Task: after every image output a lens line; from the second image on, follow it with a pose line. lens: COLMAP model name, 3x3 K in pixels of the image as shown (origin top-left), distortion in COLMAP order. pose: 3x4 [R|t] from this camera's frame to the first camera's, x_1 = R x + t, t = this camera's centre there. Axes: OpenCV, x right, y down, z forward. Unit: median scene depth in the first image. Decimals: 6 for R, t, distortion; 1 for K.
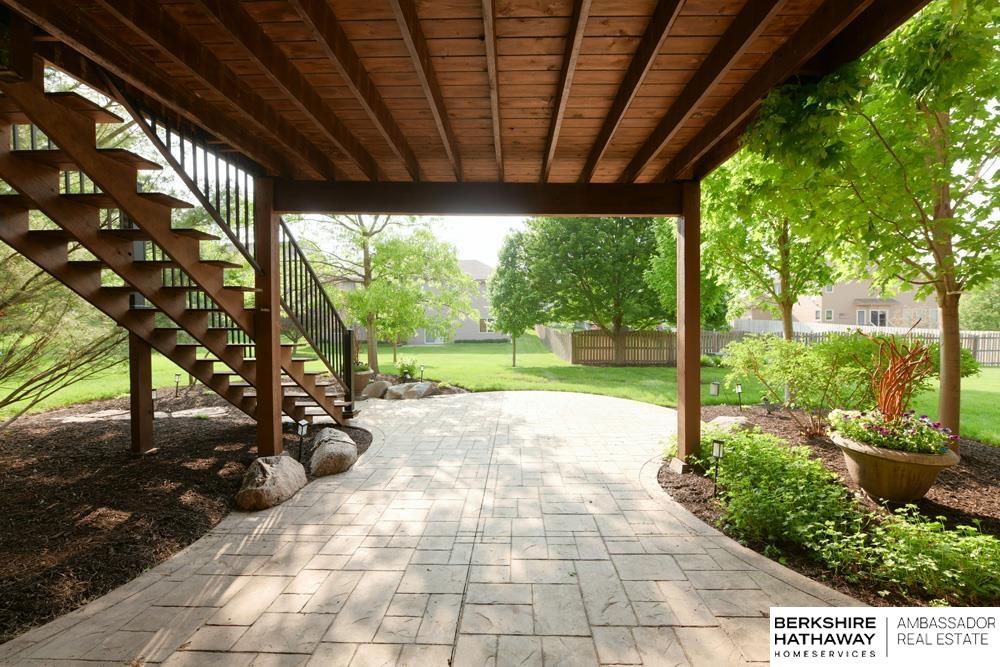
lens RADIAL K [[407.5, 0, 498.0], [0, 407.5, 327.8], [0, 0, 1]] dist [-0.004359, -0.000551]
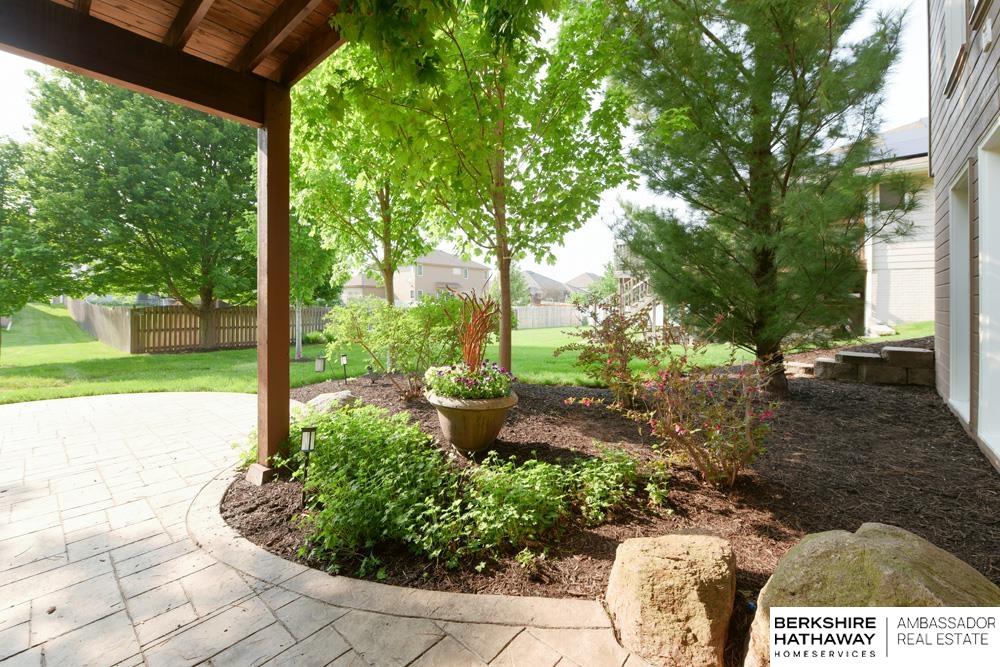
lens RADIAL K [[407.5, 0, 500.6], [0, 407.5, 303.4], [0, 0, 1]] dist [-0.004359, -0.000551]
pose [[0.636820, 0.004453, 0.771000, 0.189462], [0.008038, 0.999891, -0.012414, 0.061384], [-0.770971, 0.014103, 0.636715, 0.250815]]
